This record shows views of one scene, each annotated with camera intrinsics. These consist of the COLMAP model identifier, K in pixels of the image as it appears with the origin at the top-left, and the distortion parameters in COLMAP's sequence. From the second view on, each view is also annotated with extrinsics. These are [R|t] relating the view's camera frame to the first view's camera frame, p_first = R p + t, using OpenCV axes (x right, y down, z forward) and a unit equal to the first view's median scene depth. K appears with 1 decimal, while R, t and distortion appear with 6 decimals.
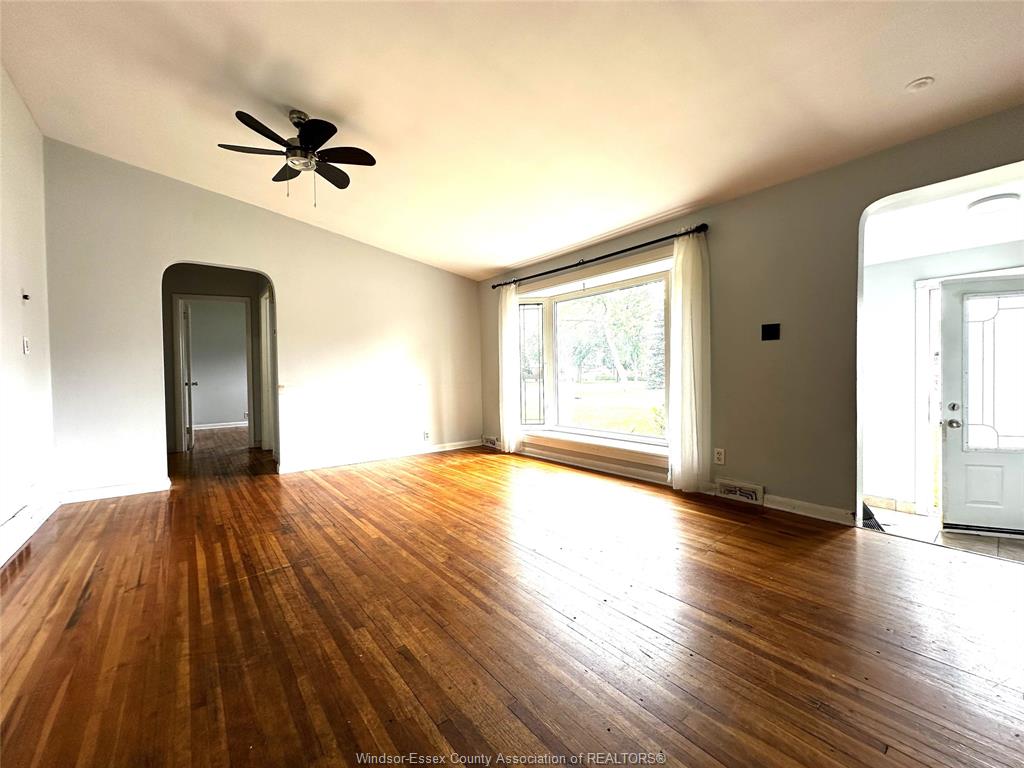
lens RADIAL K [[410.0, 0, 512.7], [0, 410.0, 383.3], [0, 0, 1]] dist [-0.001575, 0.000321]
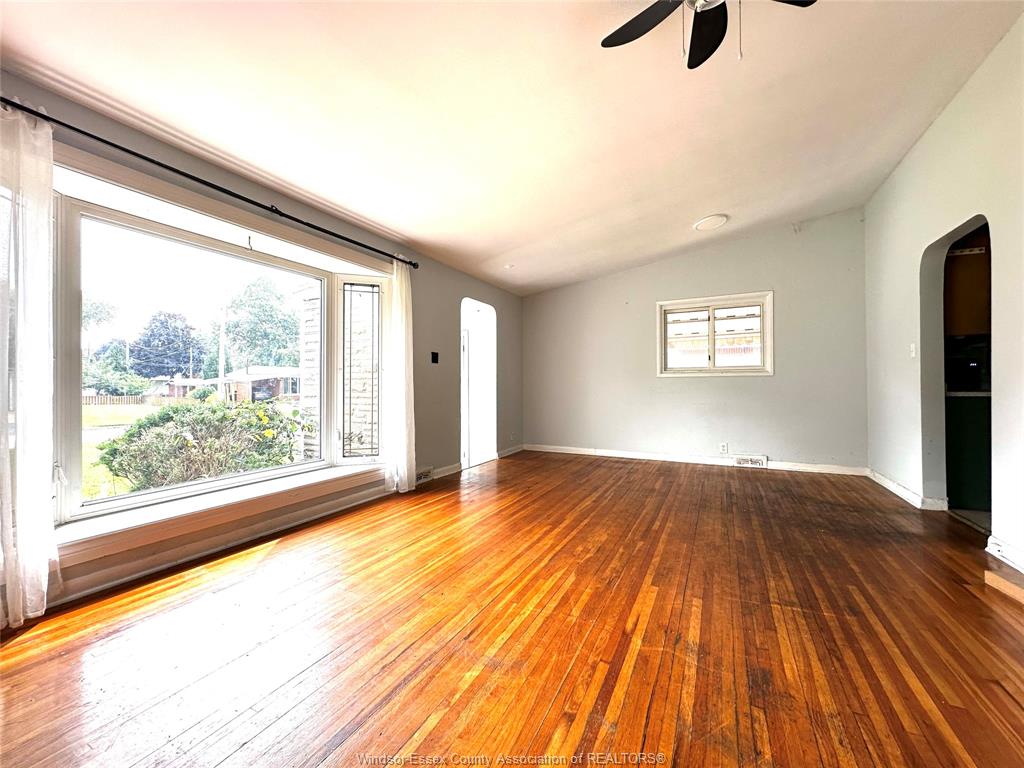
lens RADIAL K [[410.0, 0, 512.4], [0, 410.0, 383.2], [0, 0, 1]] dist [-0.001575, 0.000321]
pose [[-0.412259, 0.019555, 0.910857, -1.033834], [0.027455, 0.999582, -0.009034, -0.016434], [-0.910653, 0.021284, -0.412624, 1.712623]]
